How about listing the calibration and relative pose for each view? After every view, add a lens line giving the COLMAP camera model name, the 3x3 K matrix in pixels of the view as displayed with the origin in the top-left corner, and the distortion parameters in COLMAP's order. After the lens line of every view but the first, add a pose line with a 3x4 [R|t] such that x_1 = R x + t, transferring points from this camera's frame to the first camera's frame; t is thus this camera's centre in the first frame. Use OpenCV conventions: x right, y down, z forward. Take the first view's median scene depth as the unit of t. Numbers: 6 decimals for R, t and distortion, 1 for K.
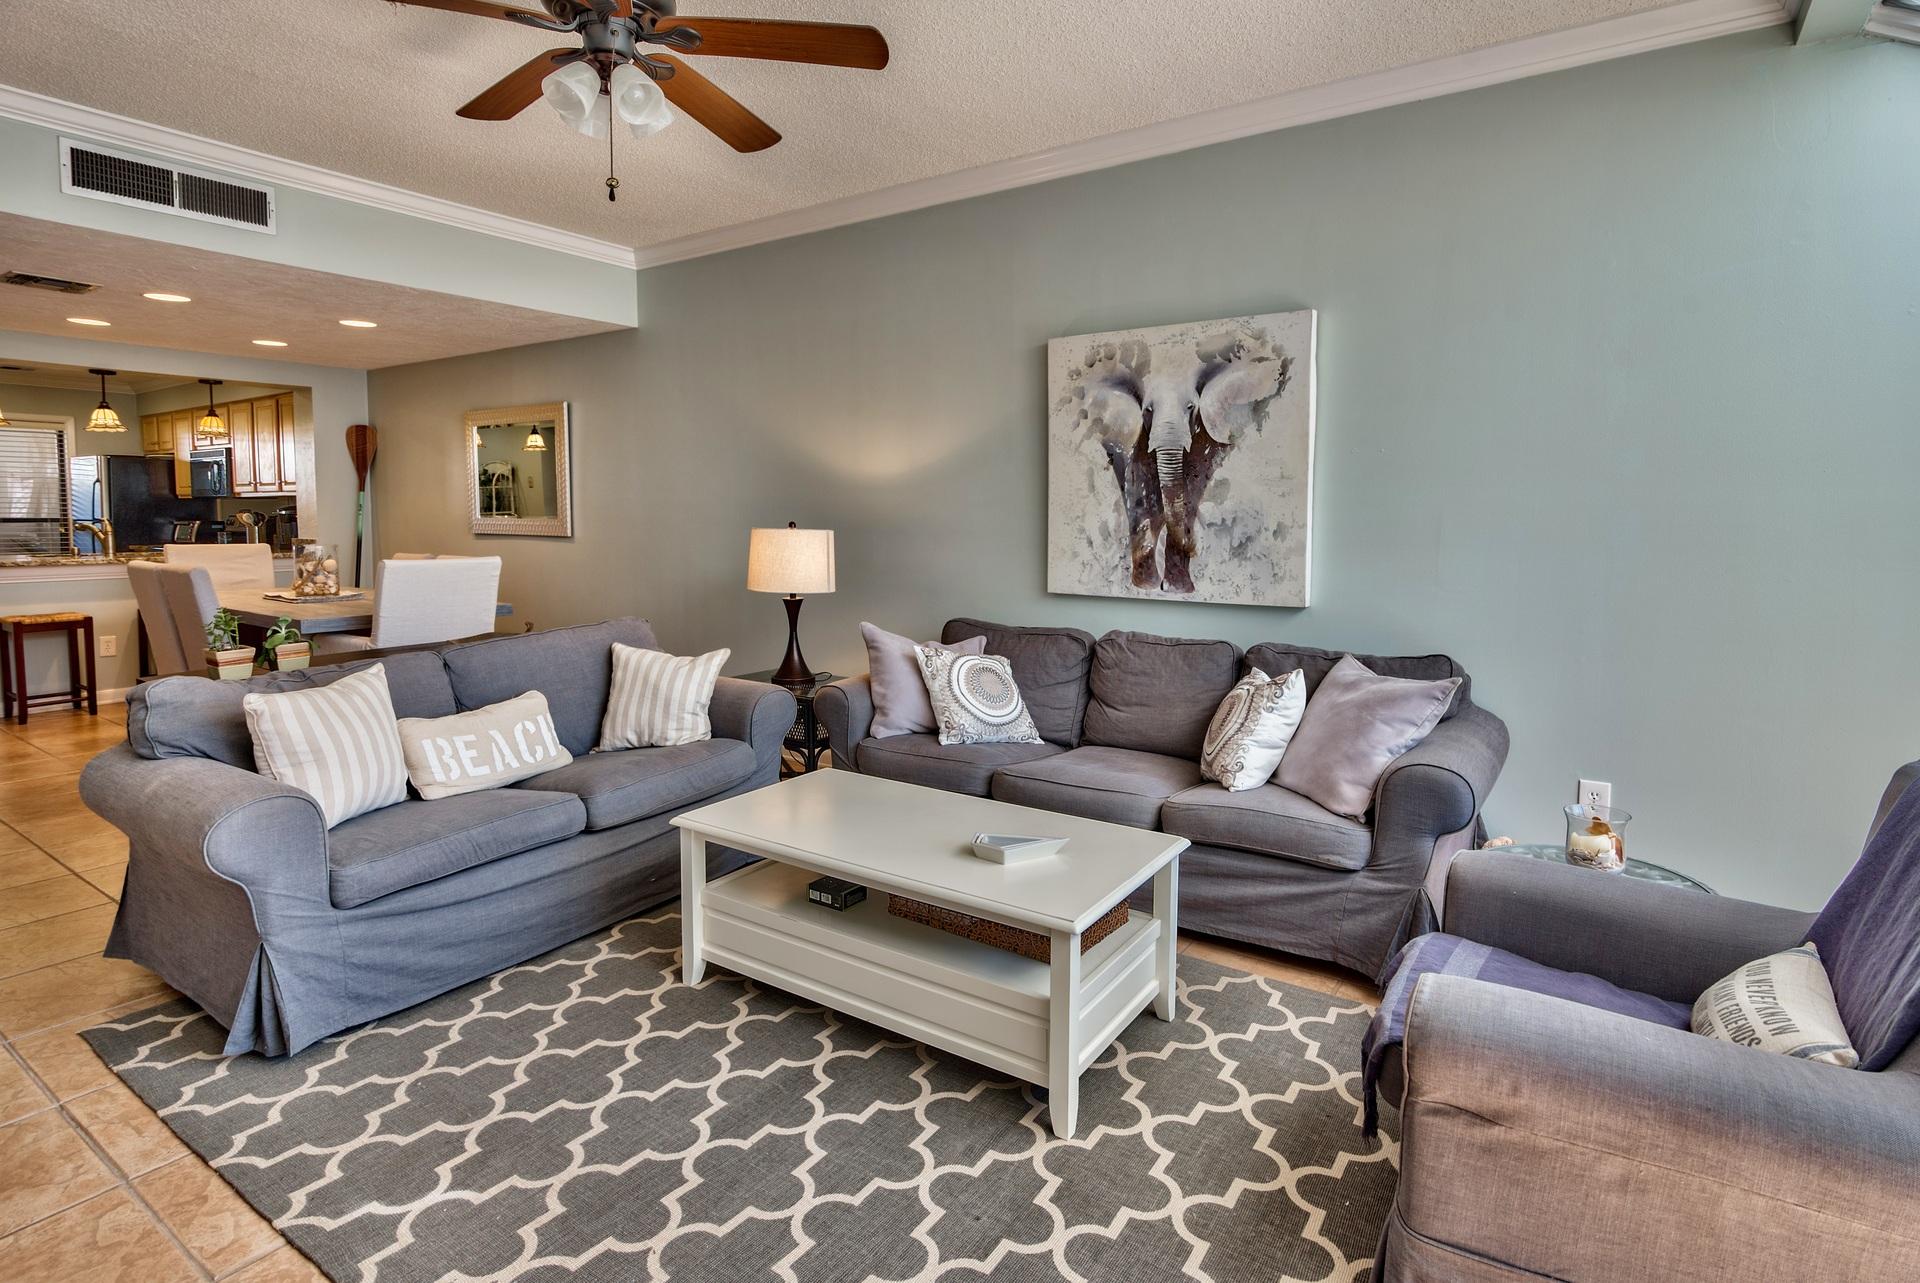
lens RADIAL K [[960.9, 0, 959.2], [0, 960.9, 569.8], [0, 0, 1]] dist [-0.001632, 0.000158]
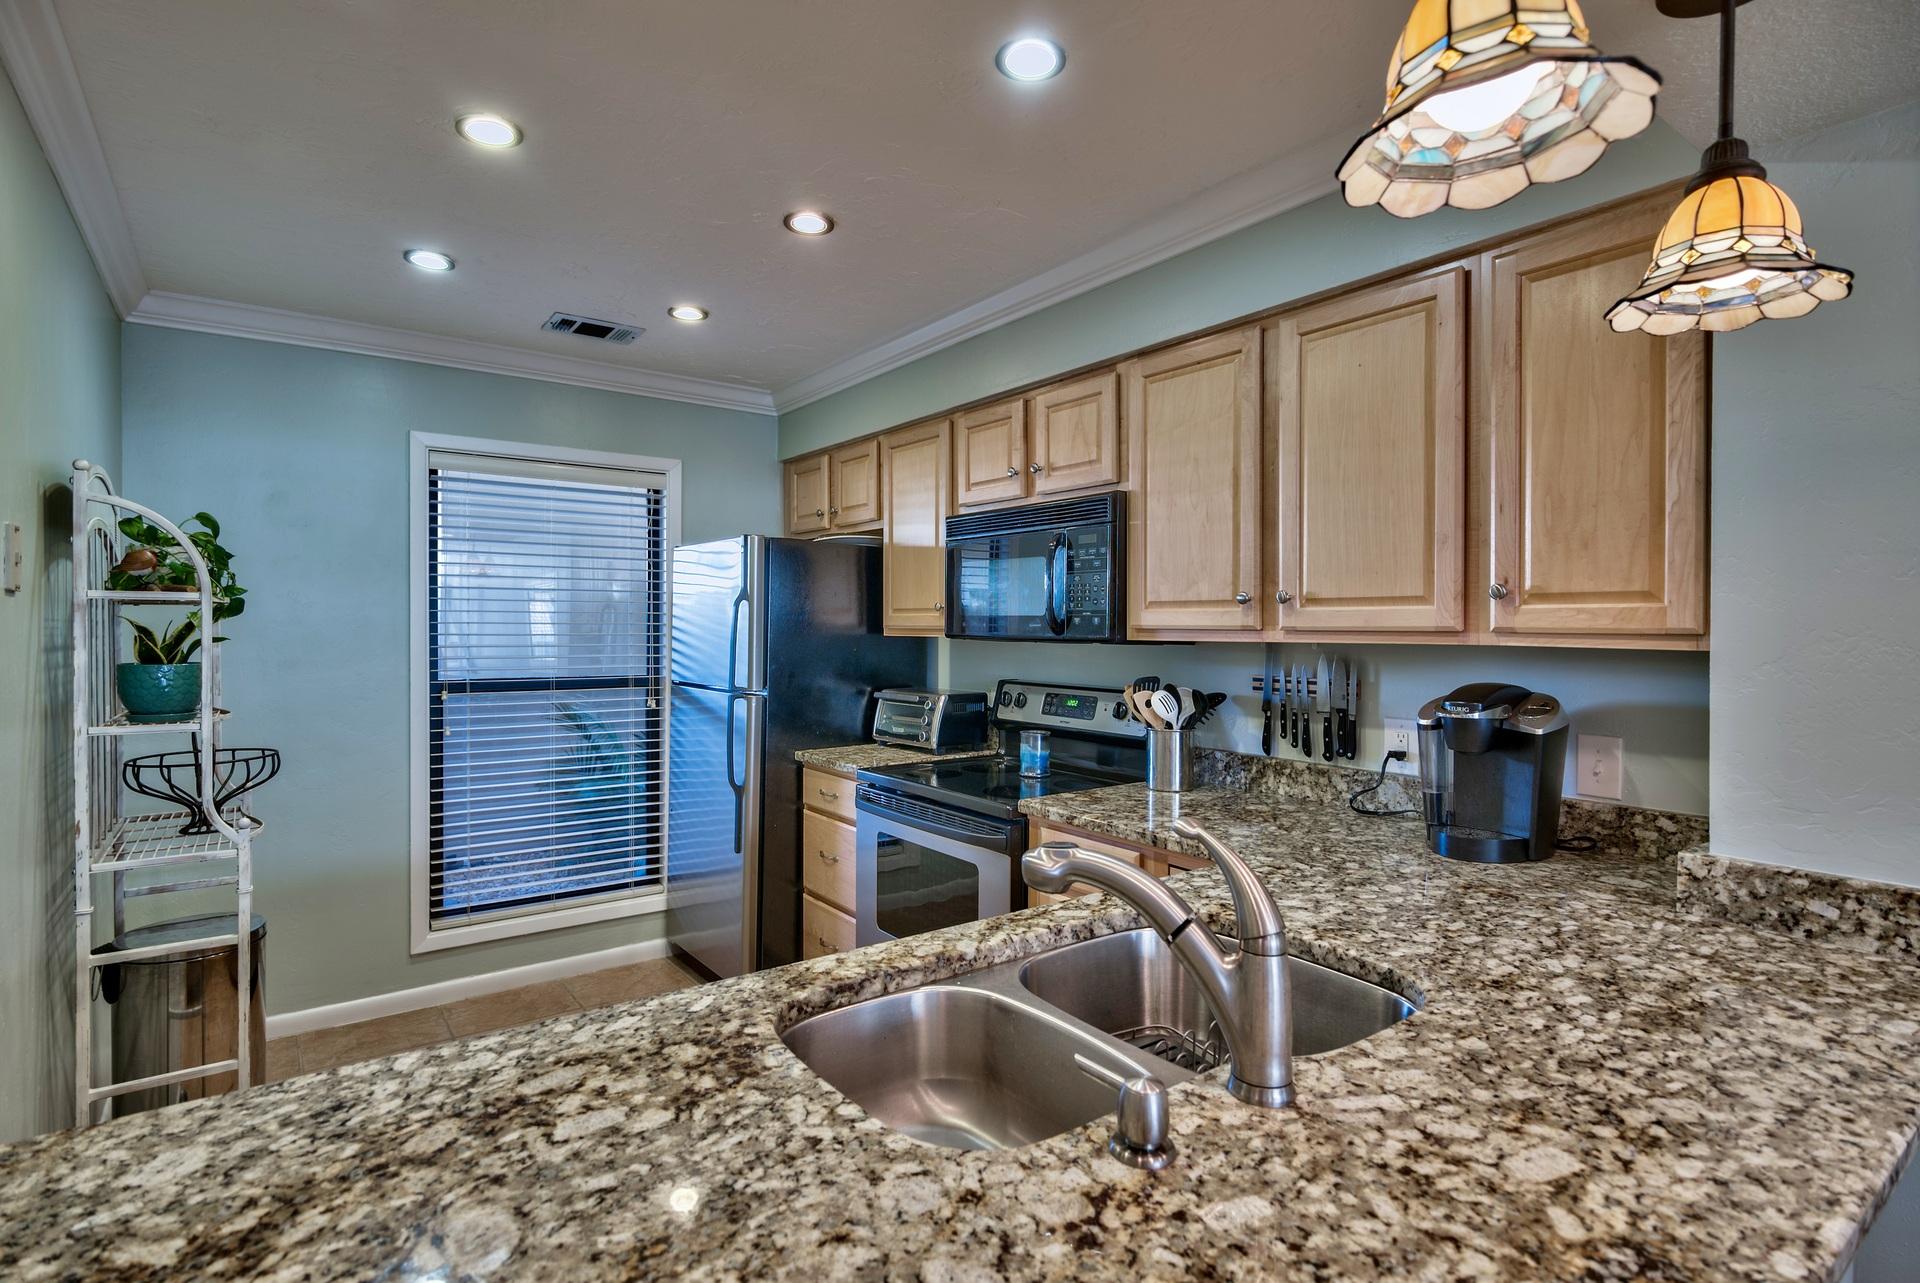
lens RADIAL K [[943.1, 0, 935.5], [0, 943.1, 634.1], [0, 0, 1]] dist [-0.002267, -0.000529]
pose [[0.937613, 0.002967, -0.347669, -0.852239], [-0.020382, 0.998713, -0.046445, -0.074605], [0.347084, 0.050633, 0.936466, 0.814434]]
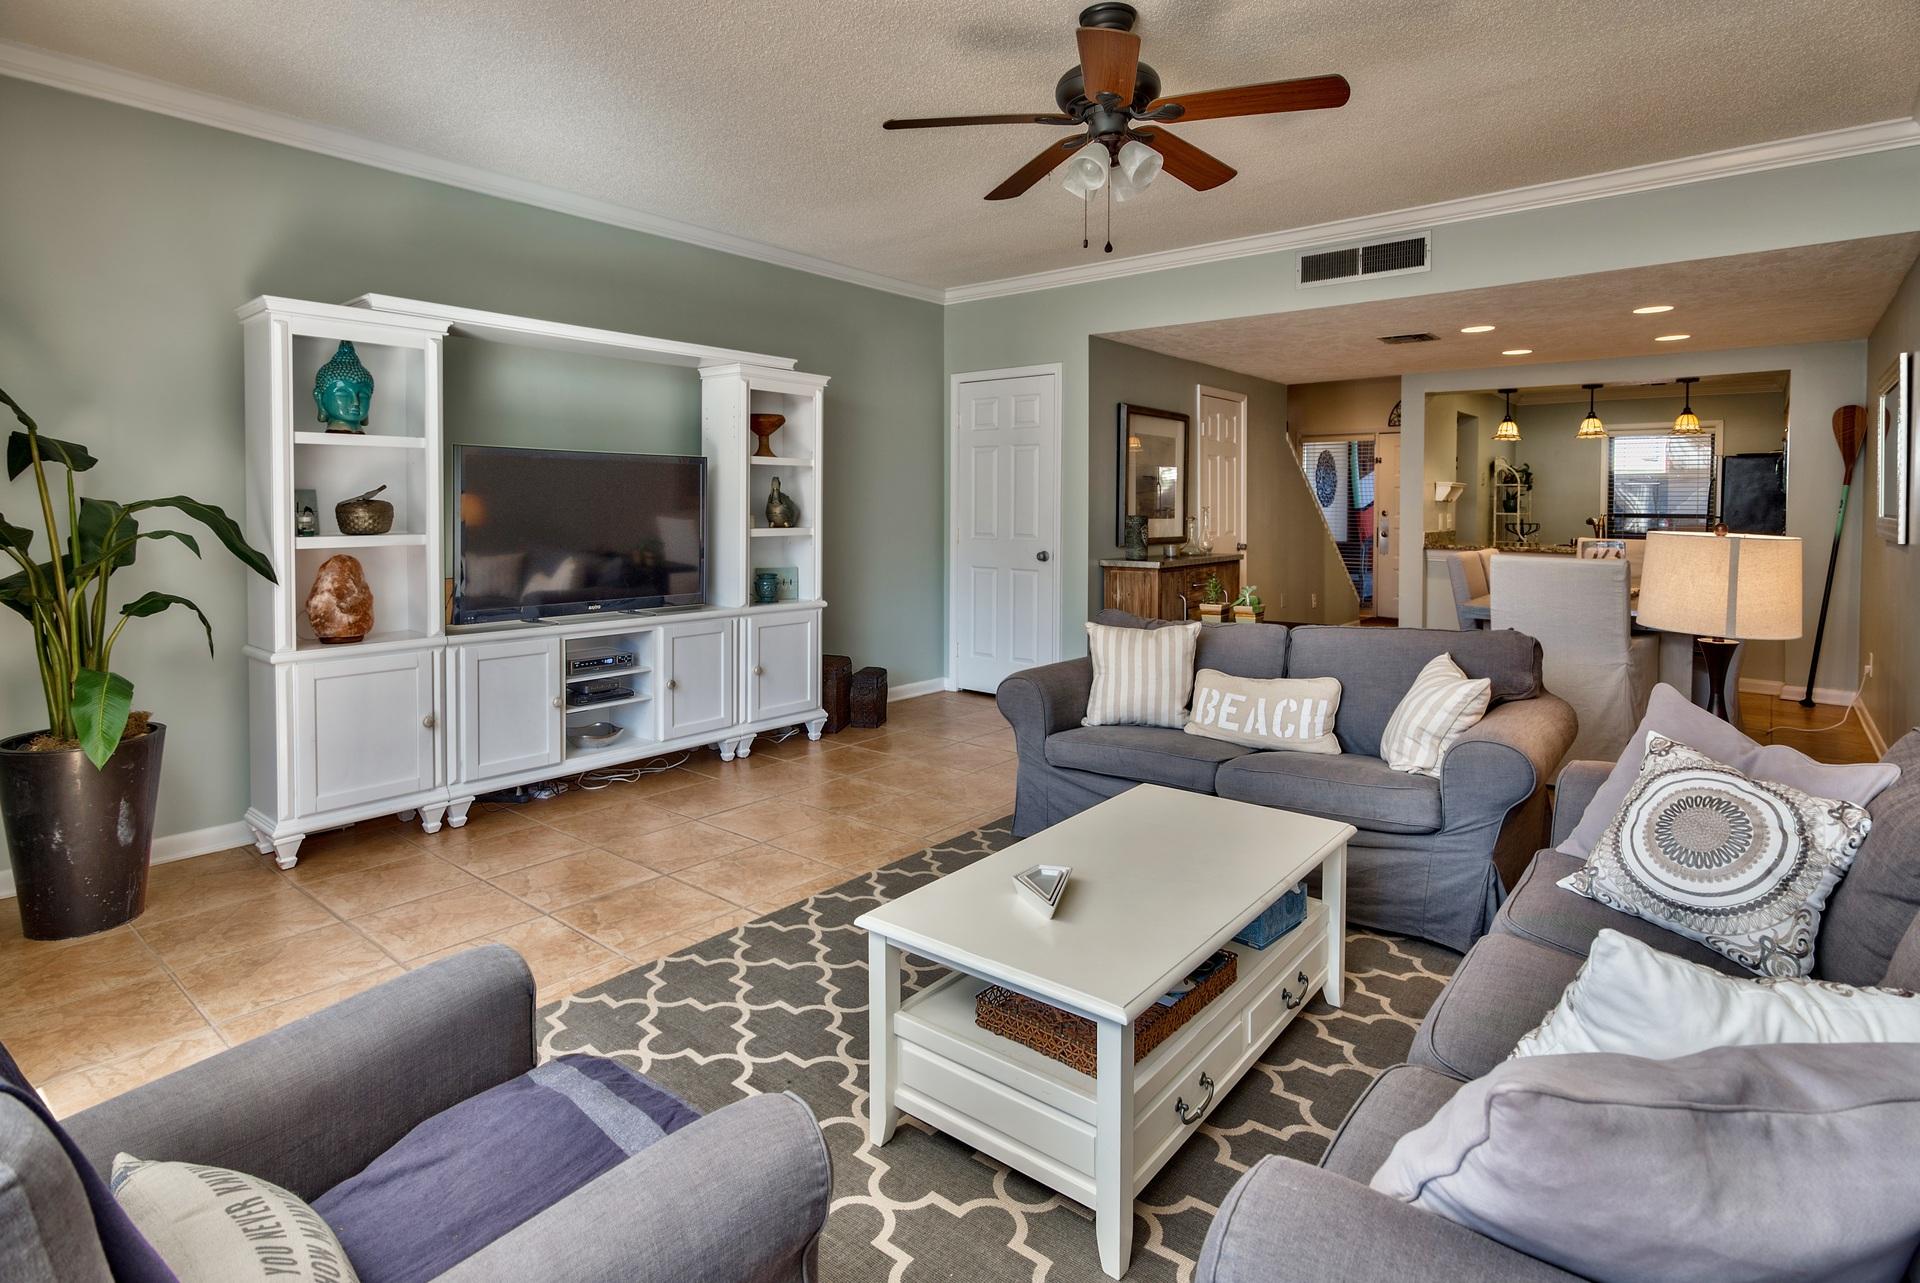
lens RADIAL K [[981.4, 0, 951.3], [0, 981.4, 522.5], [0, 0, 1]] dist [-0.004297, -0.001508]
pose [[-0.088420, 0.016777, -0.995942, 0.314448], [-0.064306, 0.997676, 0.022515, -0.019286], [0.994005, 0.066036, -0.087136, 0.323546]]
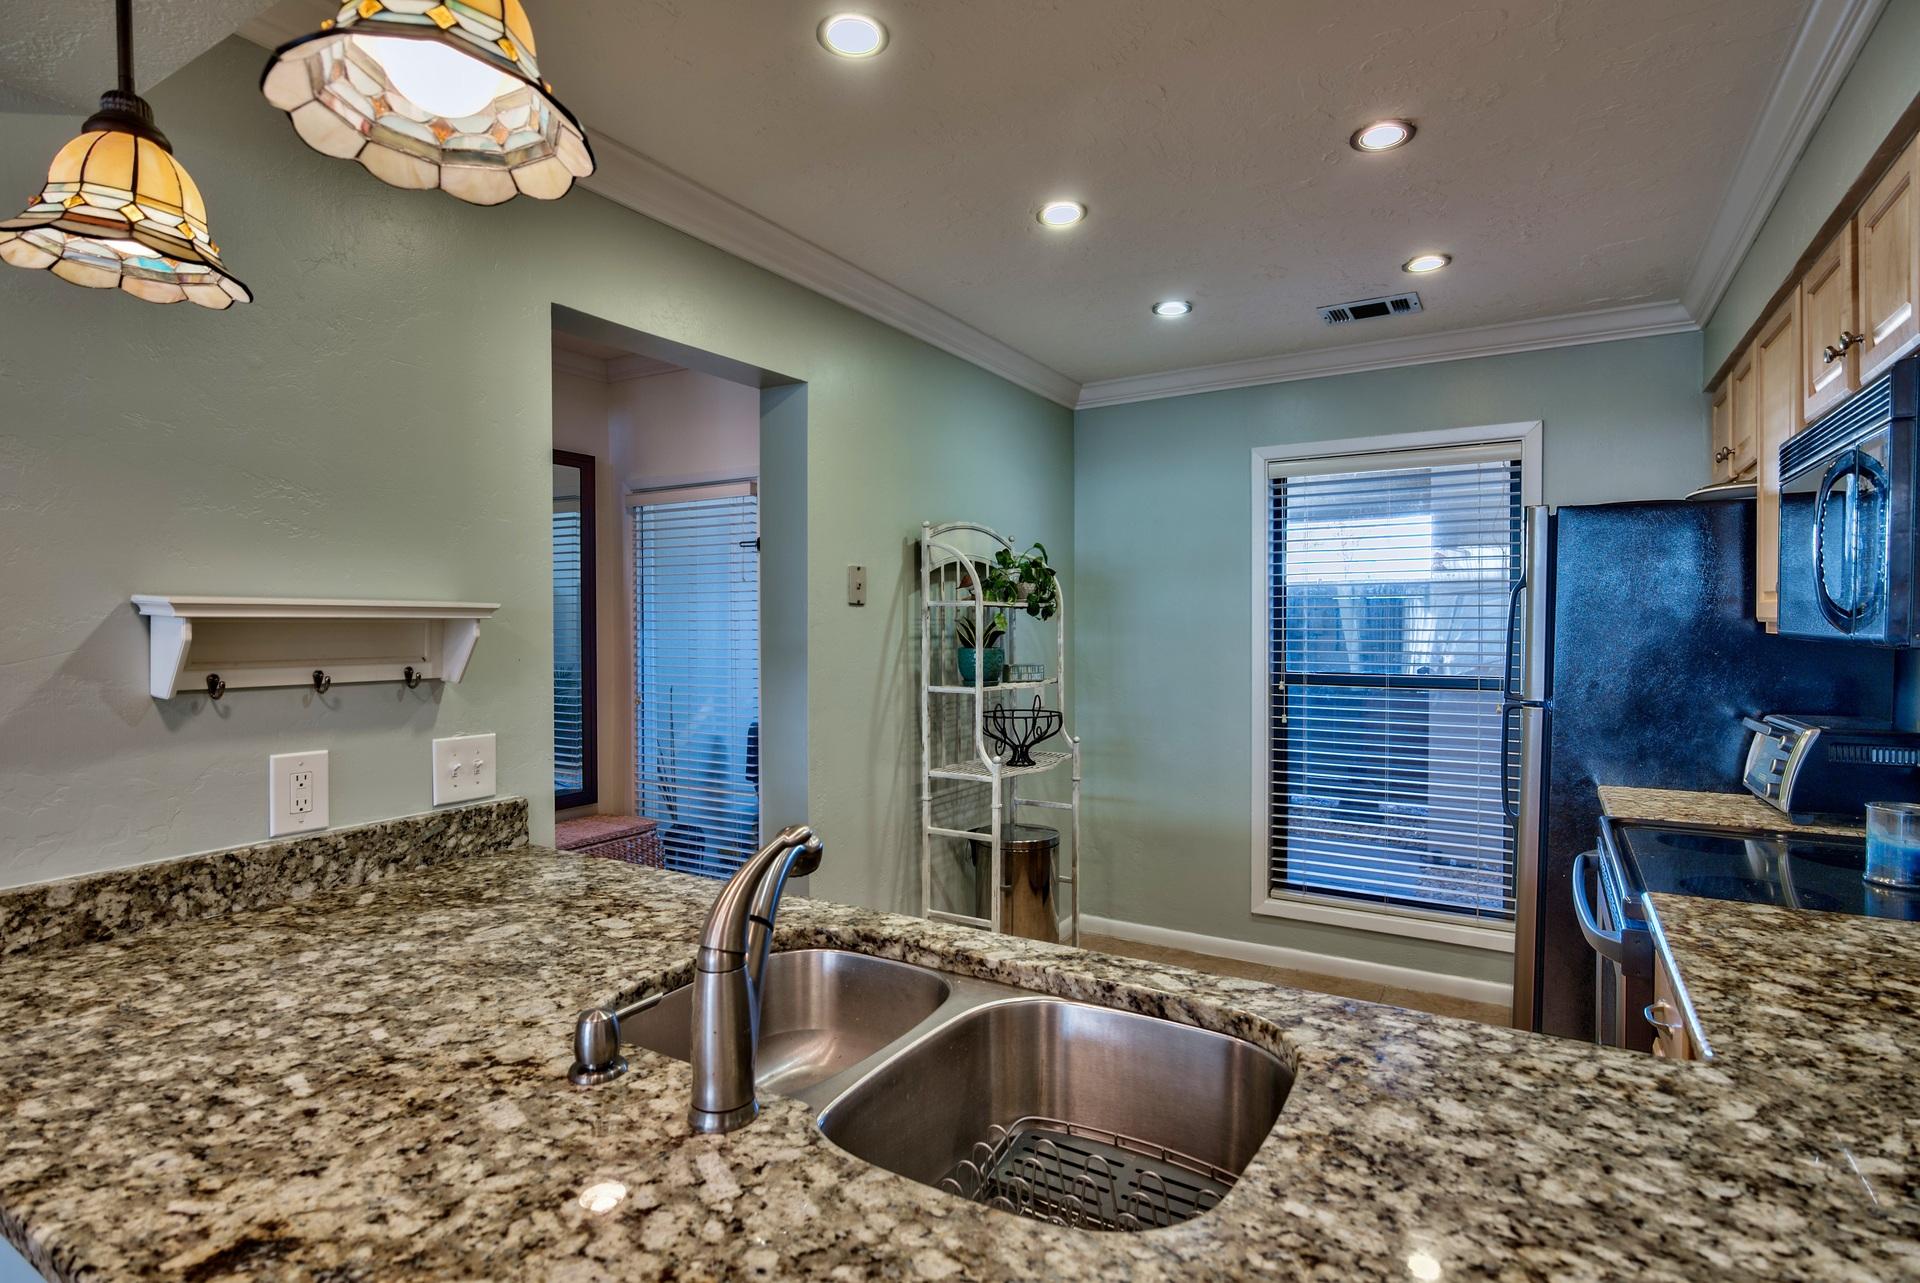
lens RADIAL K [[953.4, 0, 949.5], [0, 953.4, 634.4], [0, 0, 1]] dist [-0.004881, -0.000451]
pose [[0.037600, 0.010190, -0.999241, -0.721817], [-0.053200, 0.998550, 0.008181, -0.084000], [0.997876, 0.052852, 0.038088, 0.989124]]
